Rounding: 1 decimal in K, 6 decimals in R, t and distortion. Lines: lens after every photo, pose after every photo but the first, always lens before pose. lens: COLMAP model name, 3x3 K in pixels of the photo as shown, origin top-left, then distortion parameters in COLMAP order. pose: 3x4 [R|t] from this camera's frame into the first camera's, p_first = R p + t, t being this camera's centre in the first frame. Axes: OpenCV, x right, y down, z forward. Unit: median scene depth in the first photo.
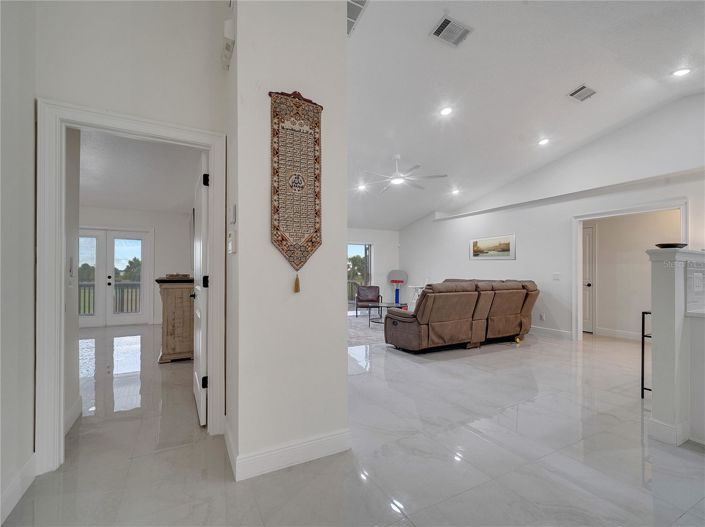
lens RADIAL K [[328.0, 0, 352.5], [0, 328.0, 263.5], [0, 0, 1]] dist [0.001015, -0.000071]
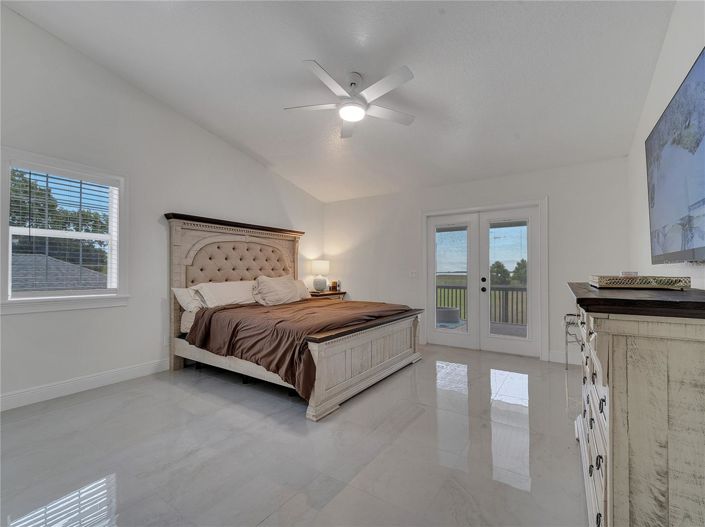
lens RADIAL K [[328.0, 0, 352.5], [0, 328.0, 263.5], [0, 0, 1]] dist [0.001015, -0.000071]
pose [[0.485504, -0.012366, -0.874147, -0.263730], [0.008687, 0.999919, -0.009320, 0.012146], [0.874191, -0.003068, 0.485572, 0.410112]]
